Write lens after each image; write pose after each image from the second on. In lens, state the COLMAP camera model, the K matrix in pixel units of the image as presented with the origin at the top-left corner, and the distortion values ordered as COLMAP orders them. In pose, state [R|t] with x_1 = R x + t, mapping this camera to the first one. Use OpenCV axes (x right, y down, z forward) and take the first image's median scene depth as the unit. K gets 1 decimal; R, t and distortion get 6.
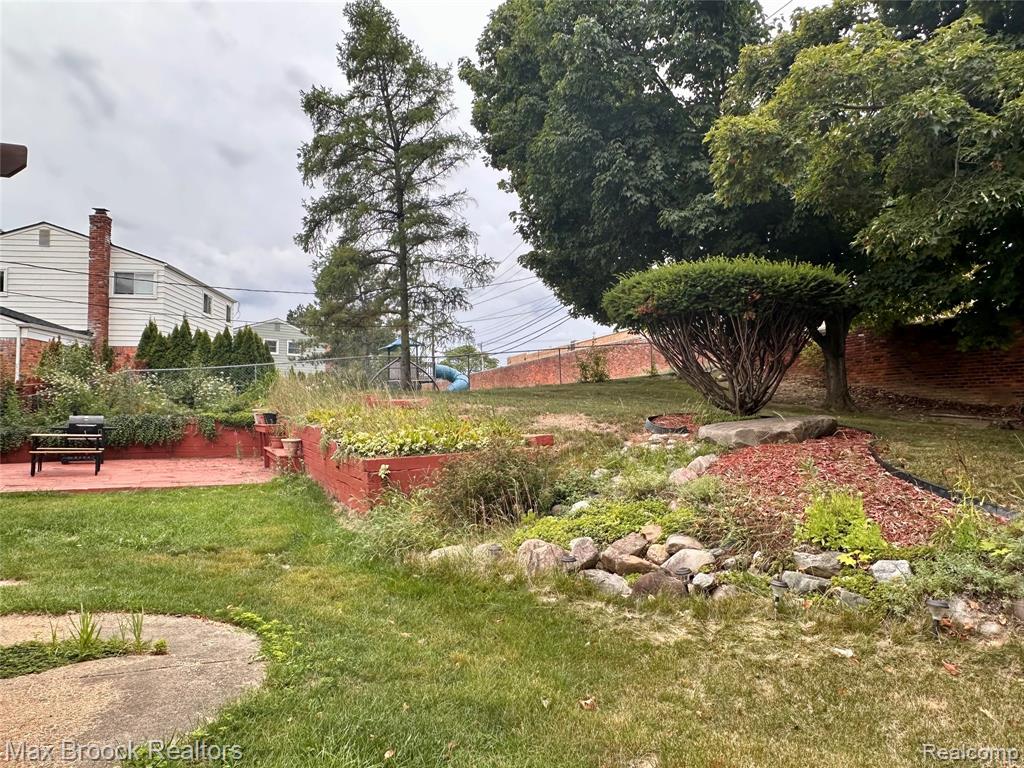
lens RADIAL K [[701.6, 0, 515.3], [0, 701.6, 386.5], [0, 0, 1]] dist [-0.004893, 0.003123]
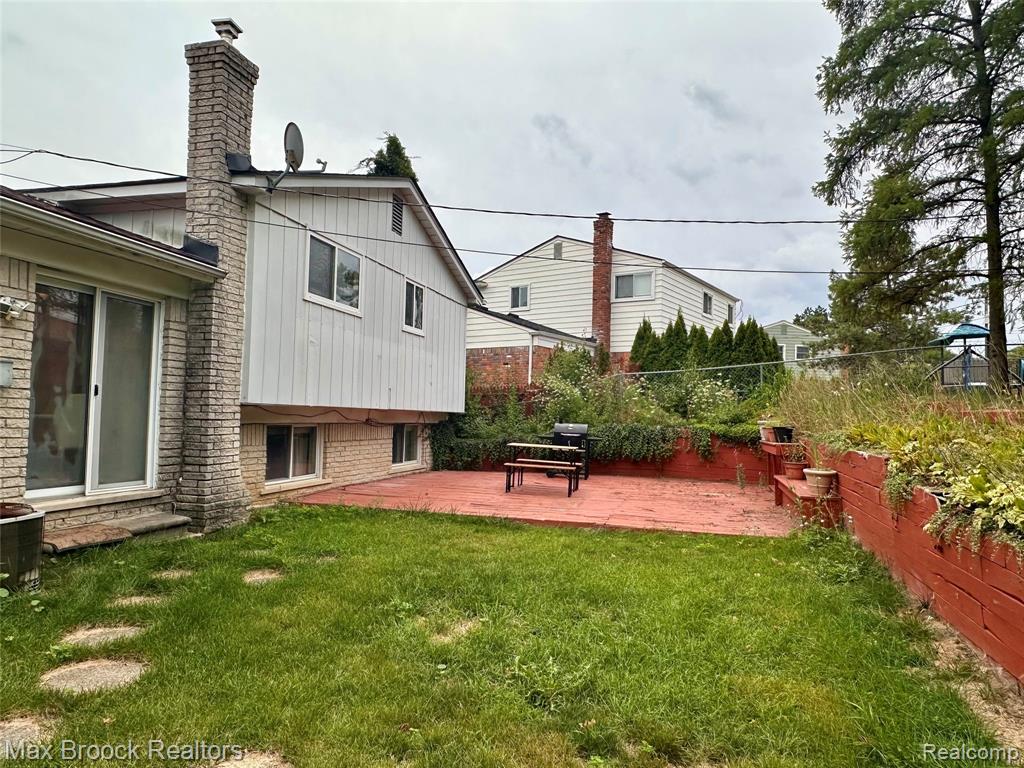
lens RADIAL K [[701.6, 0, 515.3], [0, 701.6, 386.5], [0, 0, 1]] dist [-0.004893, 0.003123]
pose [[0.771131, -0.008395, -0.636621, -0.089267], [-0.002108, 0.999874, -0.015739, 0.007456], [0.636673, 0.013478, 0.771016, 0.235448]]
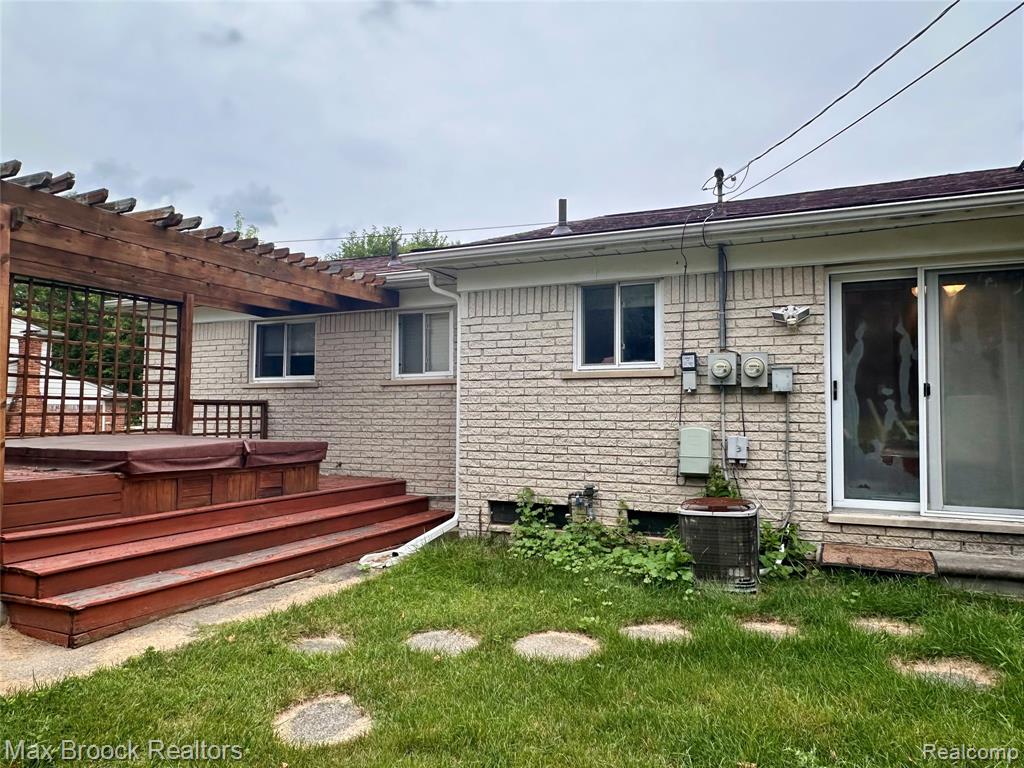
lens RADIAL K [[701.6, 0, 515.3], [0, 701.6, 386.5], [0, 0, 1]] dist [-0.004893, 0.003123]
pose [[-0.772210, -0.031858, -0.634569, -0.159837], [0.016878, 0.997361, -0.070610, 0.021140], [0.635144, -0.065236, -0.769634, 0.497810]]
